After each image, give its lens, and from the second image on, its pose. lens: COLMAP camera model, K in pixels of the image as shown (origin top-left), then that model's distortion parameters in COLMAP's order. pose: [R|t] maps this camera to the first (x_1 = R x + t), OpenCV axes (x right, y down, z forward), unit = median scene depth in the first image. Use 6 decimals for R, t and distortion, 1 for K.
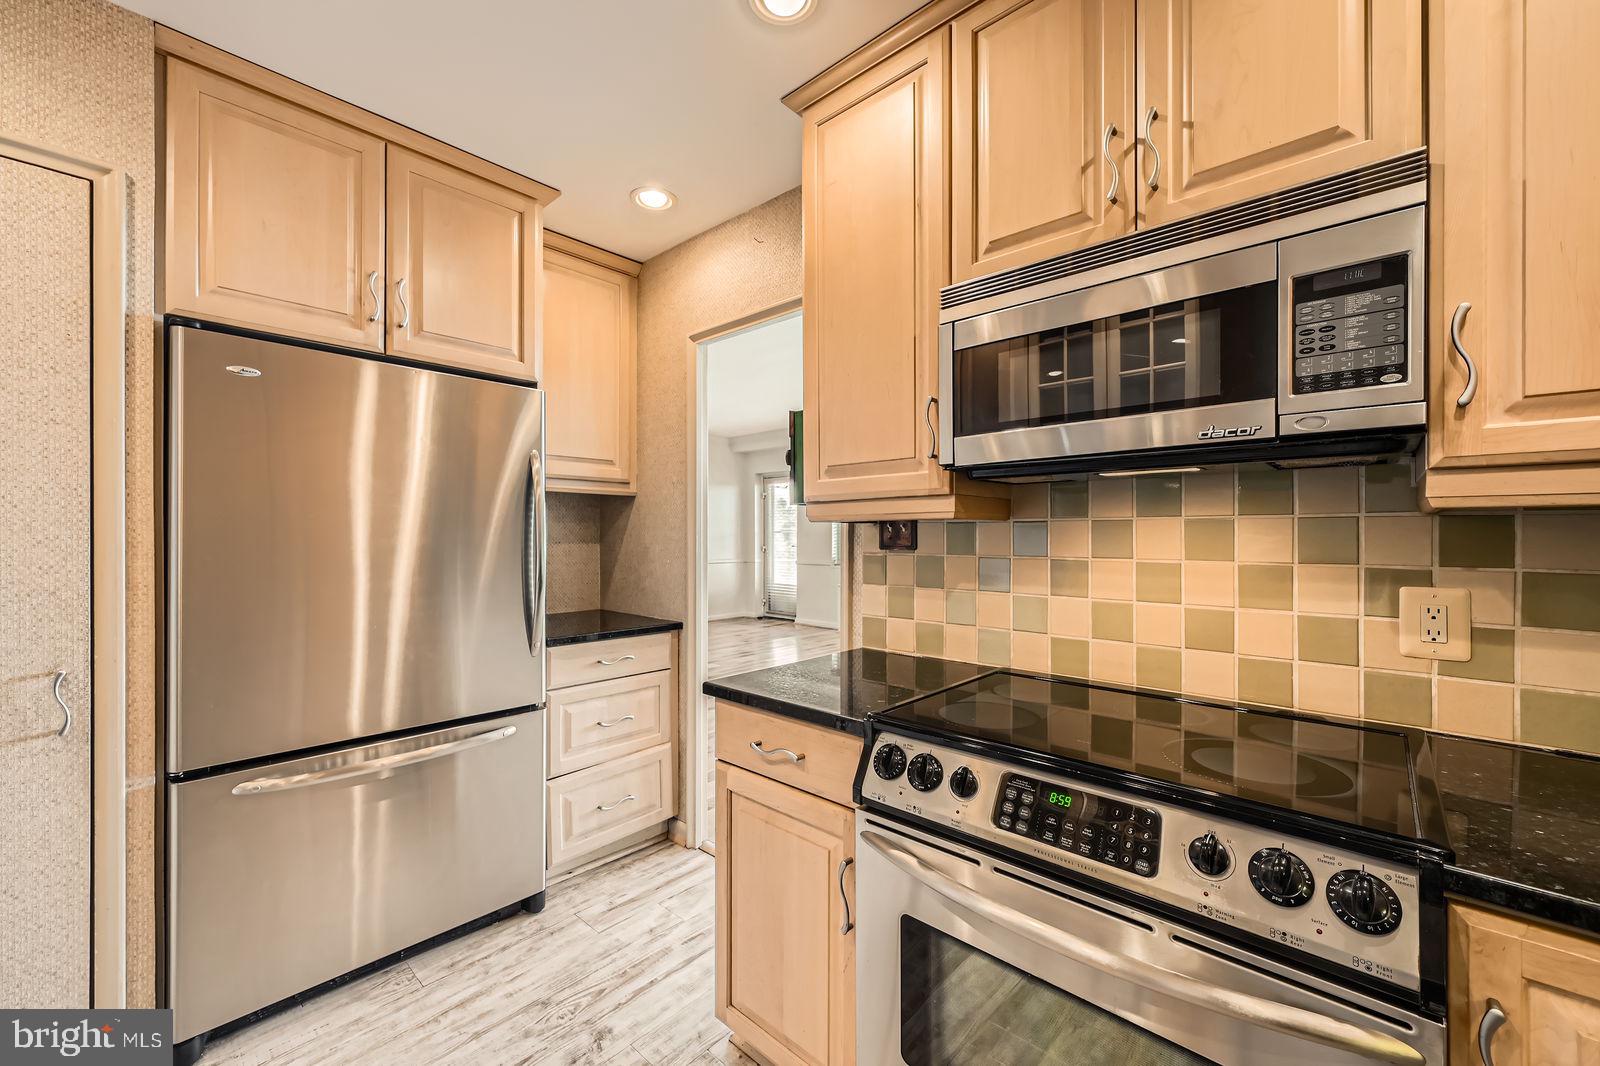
lens RADIAL K [[630.0, 0, 800.0], [0, 630.0, 533.0], [0, 0, 1]] dist [0.000828, -0.000037]
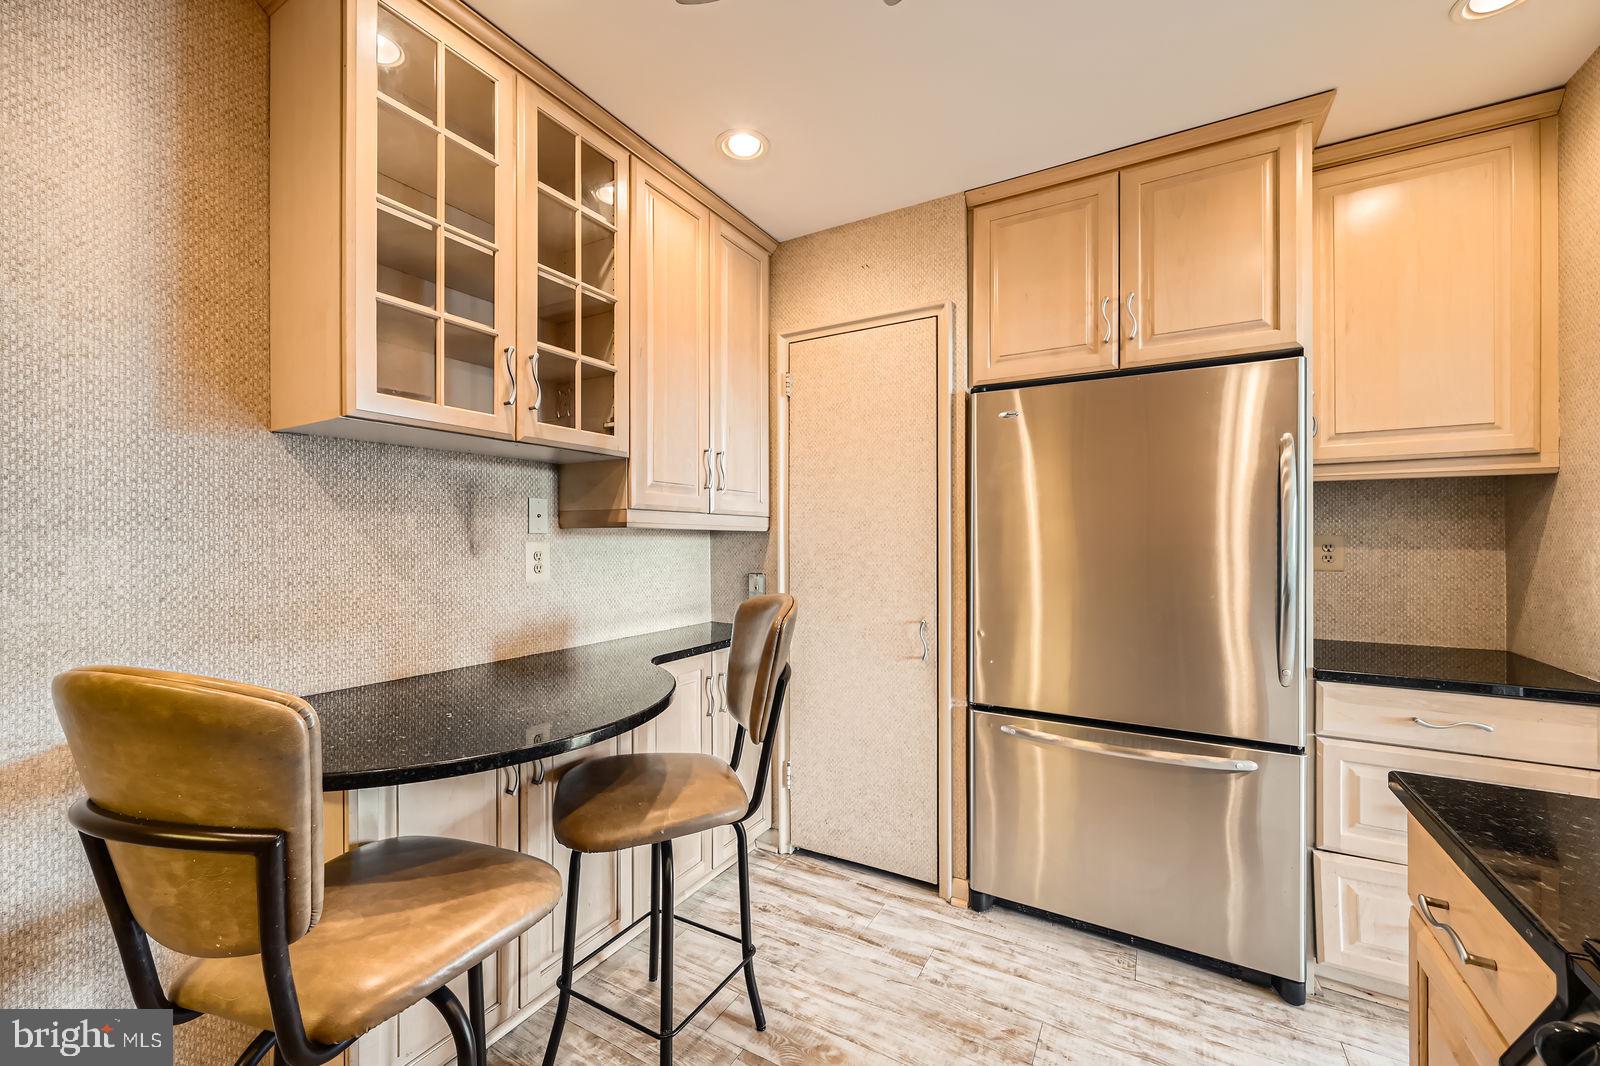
lens RADIAL K [[639.0, 0, 800.0], [0, 639.0, 533.0], [0, 0, 1]] dist [-0.001775, -0.000213]
pose [[0.213552, -0.006163, -0.976912, 0.283714], [0.006277, 0.999968, -0.004937, -0.003276], [0.976911, -0.005078, 0.213584, 0.237275]]
